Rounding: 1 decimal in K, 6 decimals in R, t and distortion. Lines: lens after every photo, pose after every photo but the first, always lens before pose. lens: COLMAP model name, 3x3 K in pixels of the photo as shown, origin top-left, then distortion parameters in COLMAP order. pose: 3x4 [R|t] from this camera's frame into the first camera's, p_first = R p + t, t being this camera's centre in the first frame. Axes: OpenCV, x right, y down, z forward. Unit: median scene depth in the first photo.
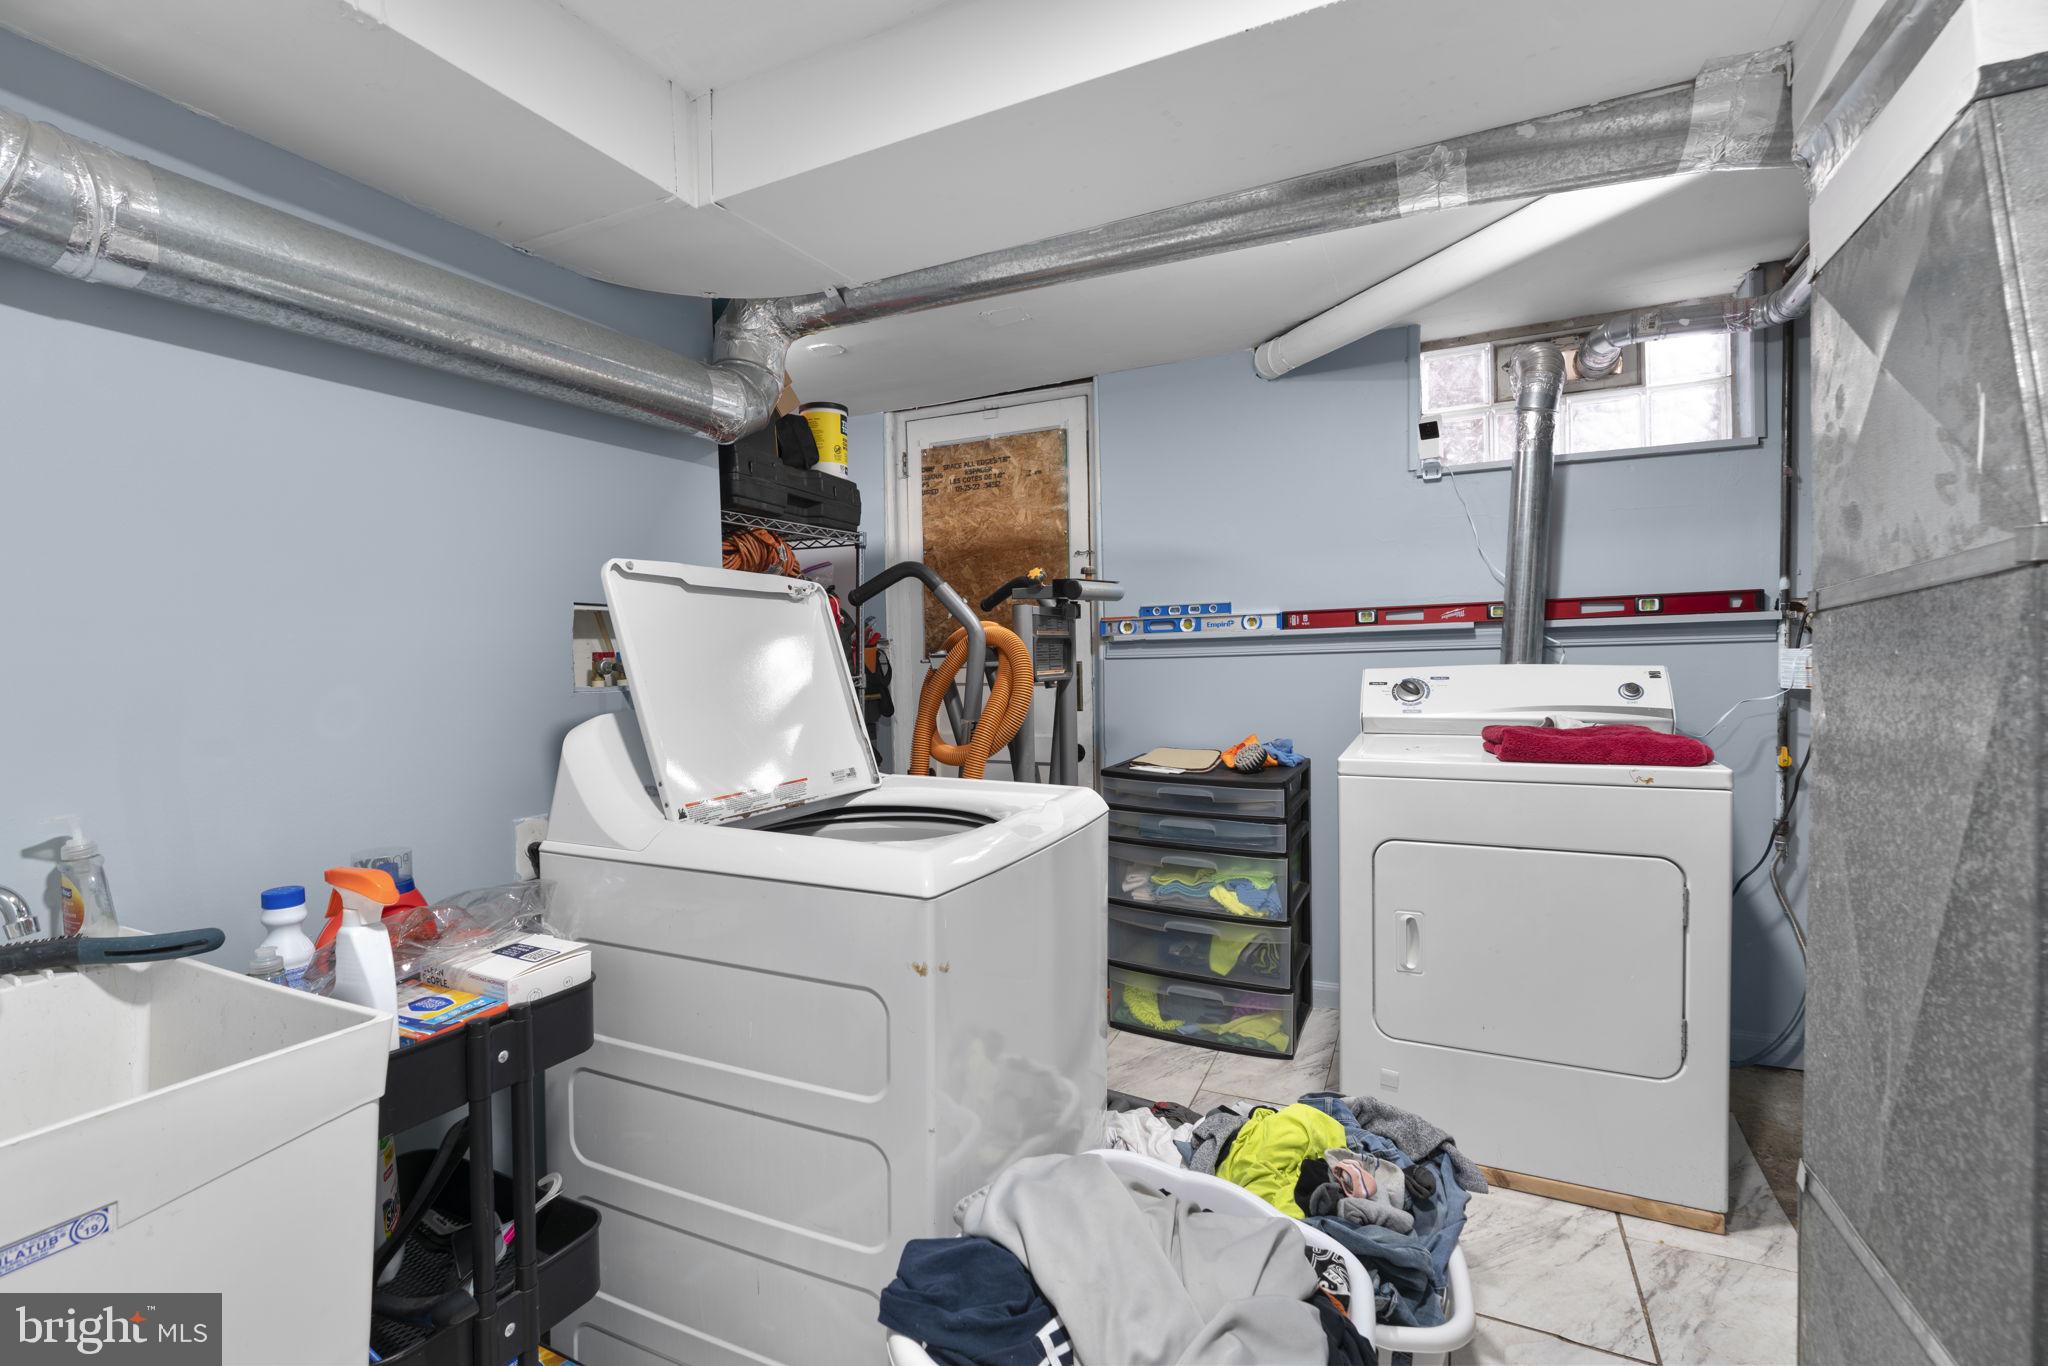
lens RADIAL K [[921.0, 0, 1013.4], [0, 921.0, 678.1], [0, 0, 1]] dist [-0.003434, 0.005471]
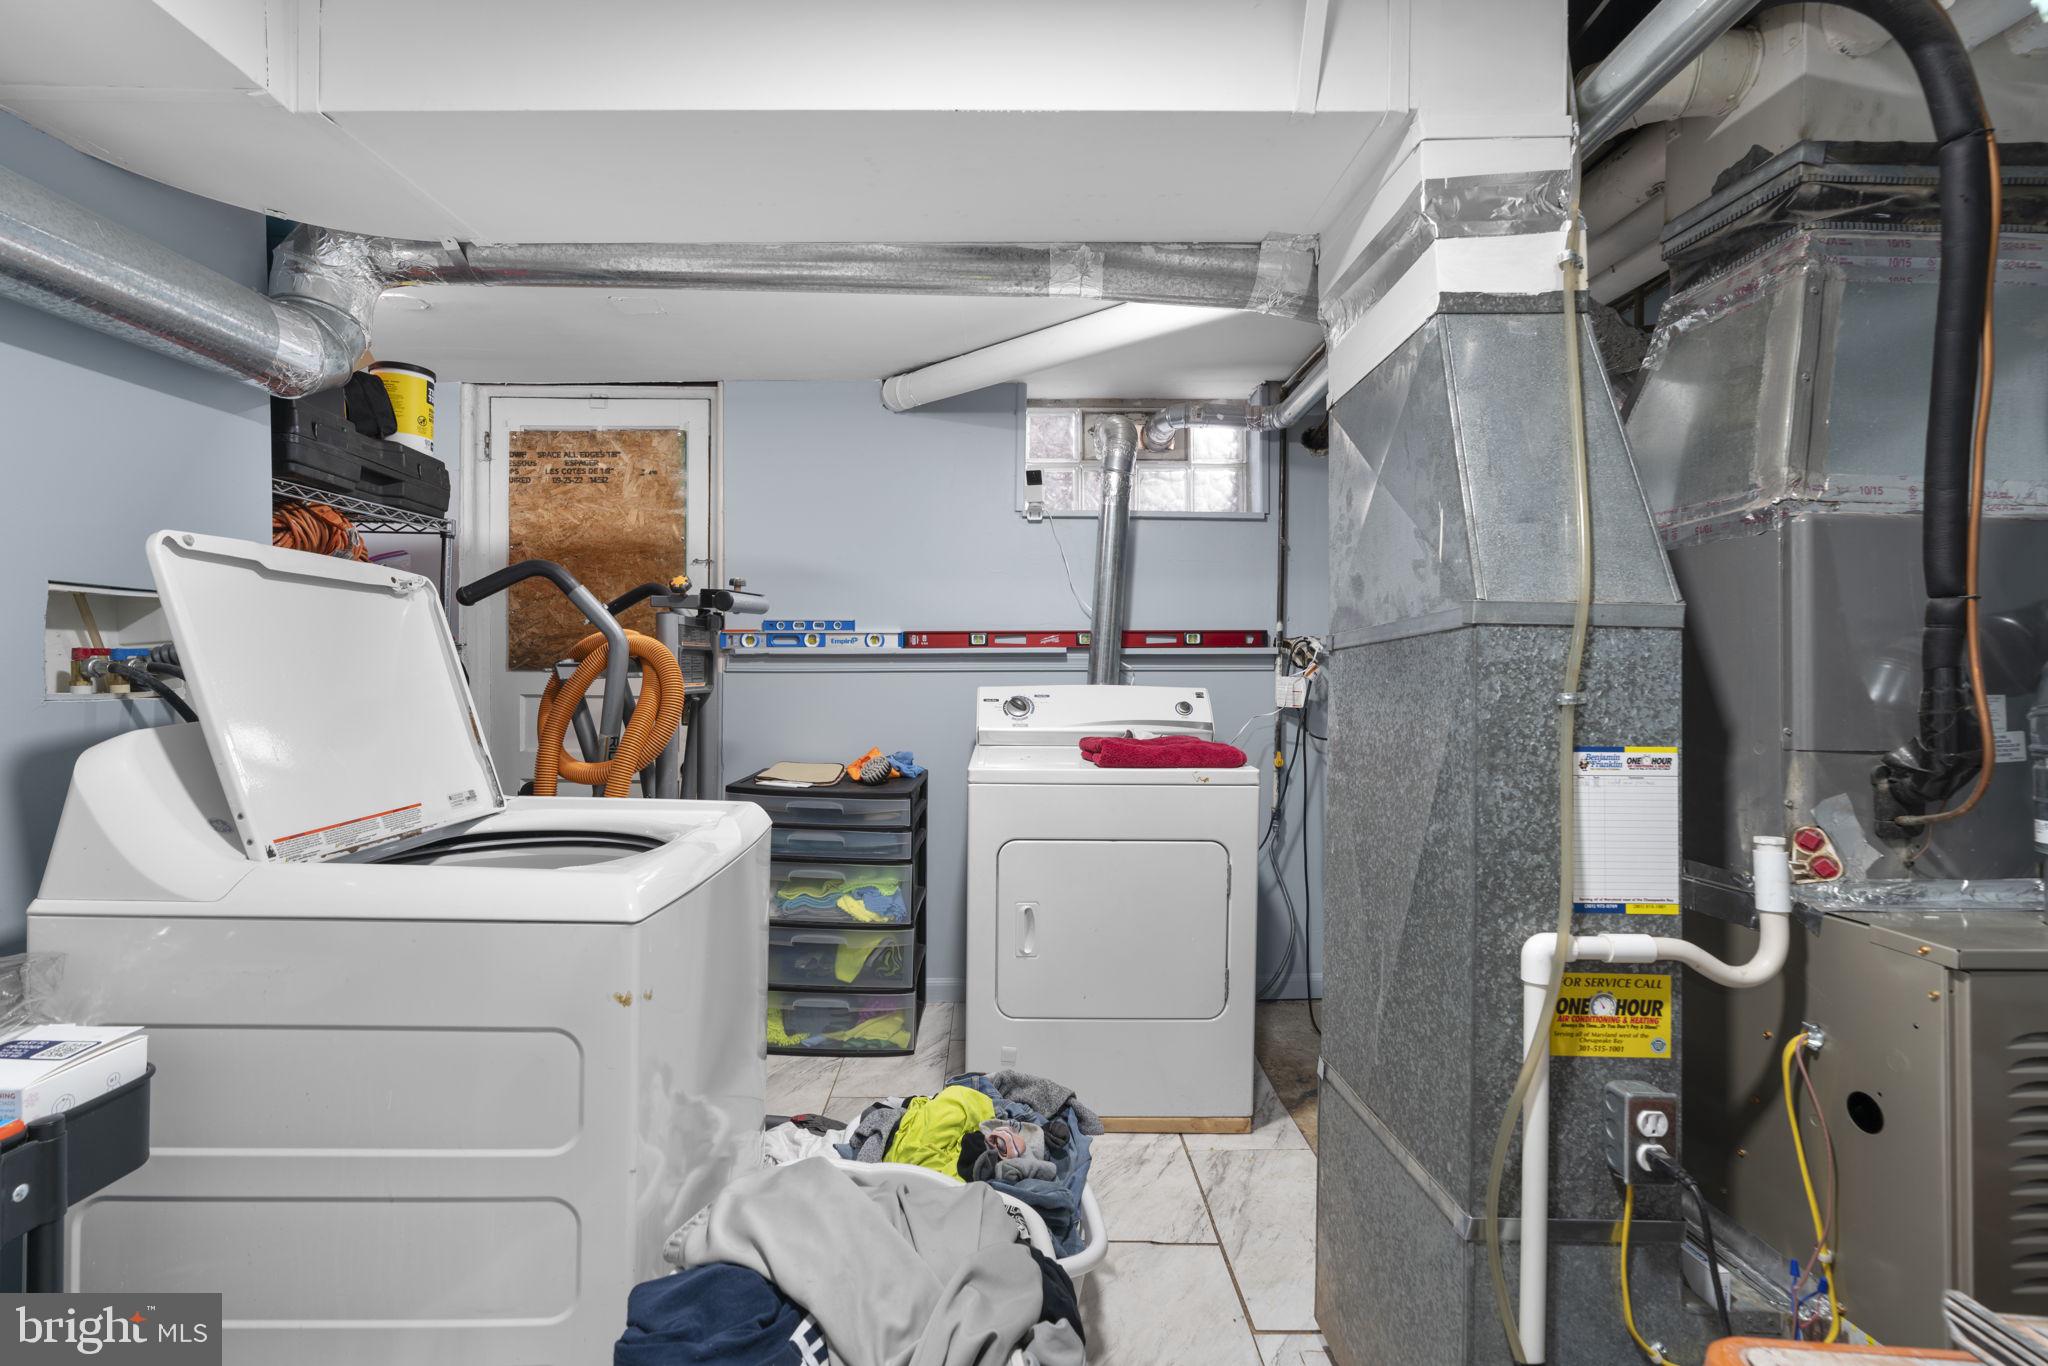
lens RADIAL K [[921.0, 0, 1014.1], [0, 921.0, 677.6], [0, 0, 1]] dist [-0.003434, 0.005471]
pose [[0.898728, 0.020573, 0.438024, -0.105089], [-0.013029, 0.999711, -0.020220, 0.001413], [-0.438313, 0.012465, 0.898736, -0.013561]]
